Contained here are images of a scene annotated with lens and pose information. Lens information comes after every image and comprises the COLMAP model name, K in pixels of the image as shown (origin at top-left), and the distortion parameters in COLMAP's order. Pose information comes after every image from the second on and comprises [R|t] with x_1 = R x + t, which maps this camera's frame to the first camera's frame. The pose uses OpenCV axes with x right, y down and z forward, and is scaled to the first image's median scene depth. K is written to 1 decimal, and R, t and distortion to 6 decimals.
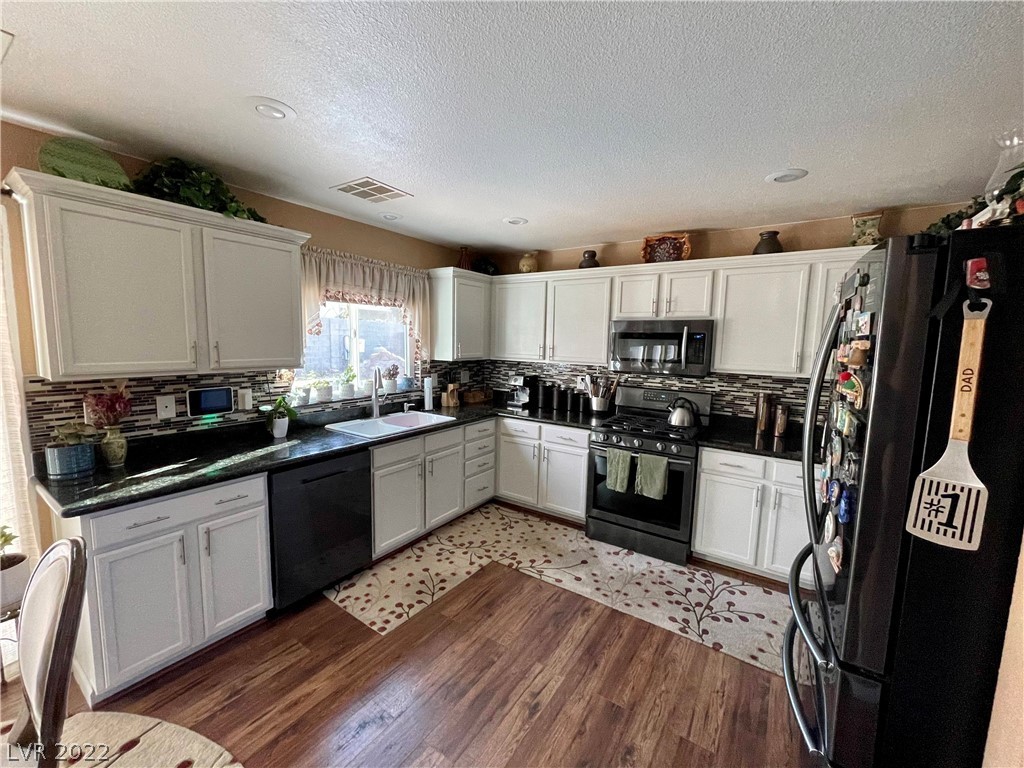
lens RADIAL K [[412.0, 0, 509.5], [0, 412.0, 385.5], [0, 0, 1]] dist [-0.002464, -0.000215]
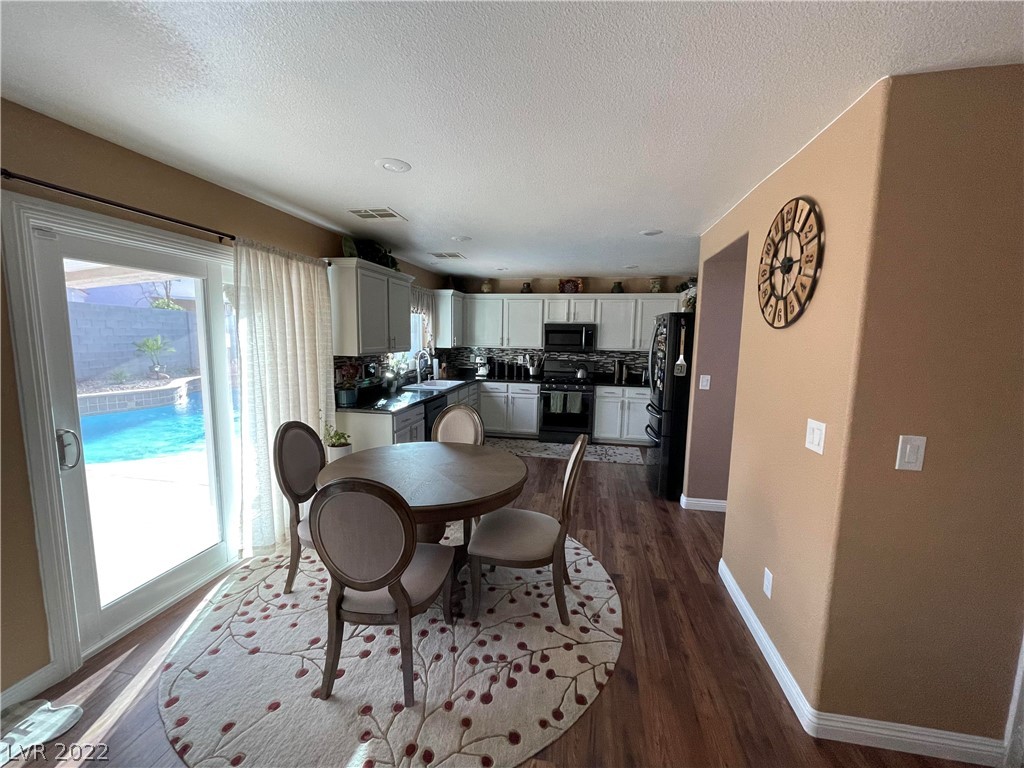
lens RADIAL K [[412.0, 0, 509.5], [0, 412.0, 385.5], [0, 0, 1]] dist [-0.002464, -0.000215]
pose [[0.919656, -0.055252, 0.388818, -0.648899], [0.048627, 0.998456, 0.026867, 0.062368], [-0.389702, -0.005801, 0.920923, -0.649579]]
